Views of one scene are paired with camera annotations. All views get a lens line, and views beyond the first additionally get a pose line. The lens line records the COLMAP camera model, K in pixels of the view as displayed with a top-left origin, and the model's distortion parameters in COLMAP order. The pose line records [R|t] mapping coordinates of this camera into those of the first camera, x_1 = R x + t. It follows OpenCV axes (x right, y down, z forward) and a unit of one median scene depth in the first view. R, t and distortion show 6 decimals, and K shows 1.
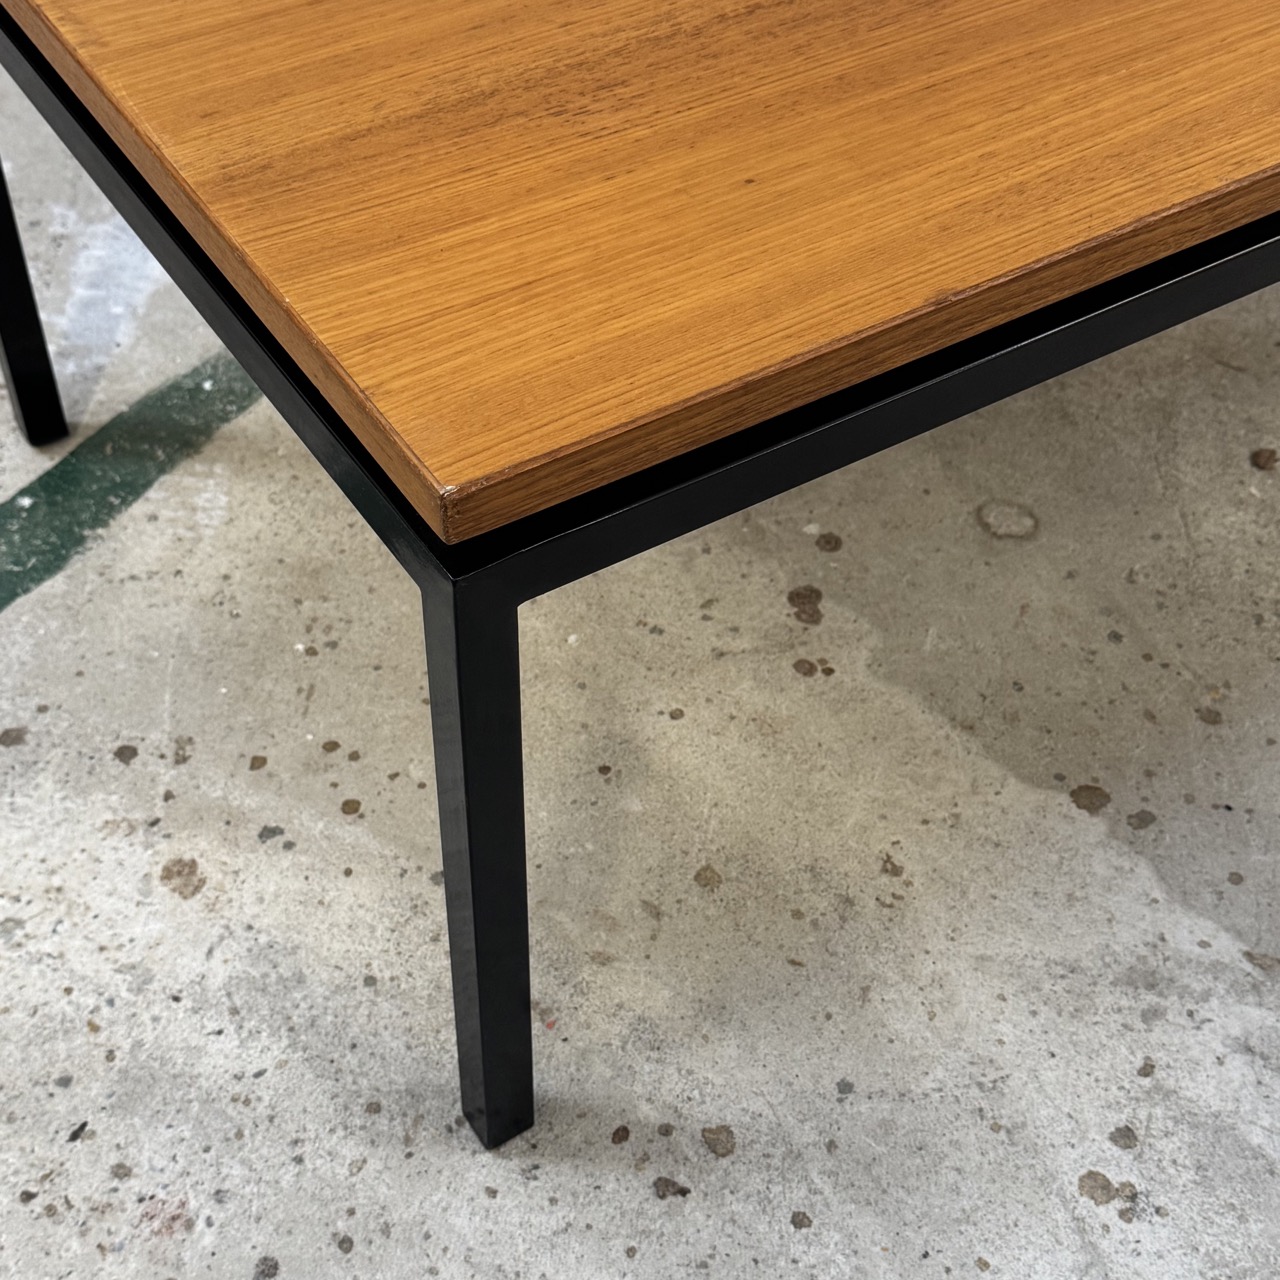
lens RADIAL K [[1989.3, 0, 637.0], [0, 1989.3, 661.8], [0, 0, 1]] dist [0.106721, 0.000000]
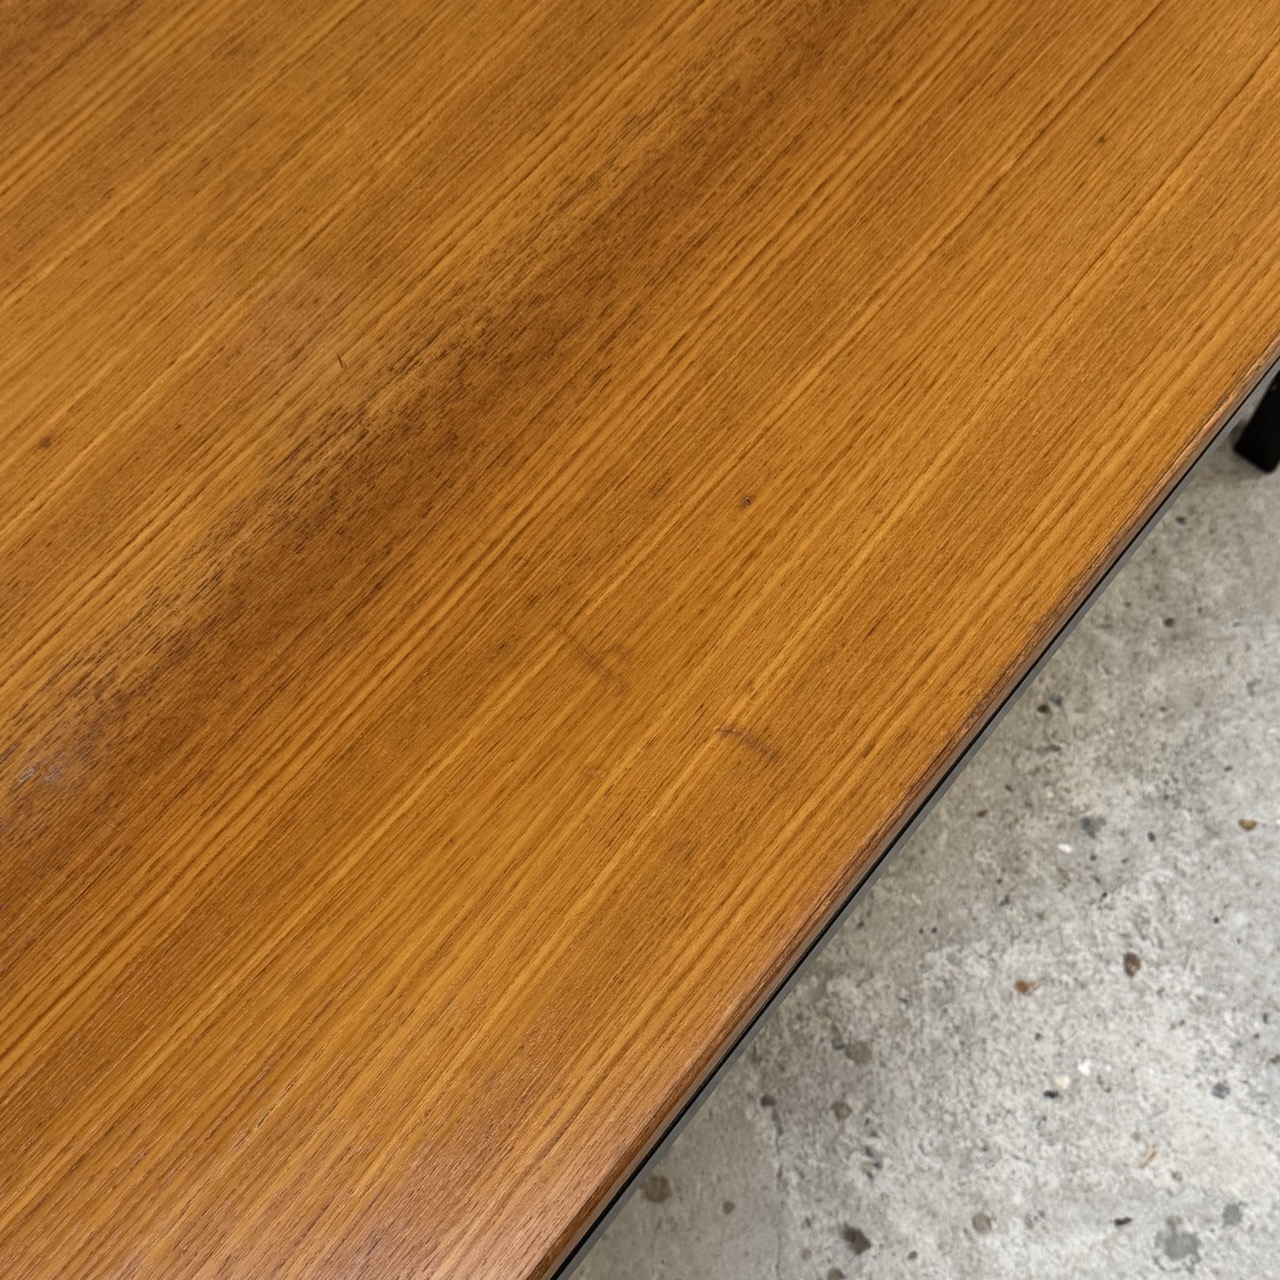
lens RADIAL K [[1989.3, 0, 647.4], [0, 1989.3, 644.1], [0, 0, 1]] dist [0.106721, 0.000000]
pose [[0.944671, -0.298623, 0.135722, 0.289479], [0.235802, 0.905863, 0.351864, -0.578174], [-0.228021, -0.300392, 0.926159, 0.362328]]
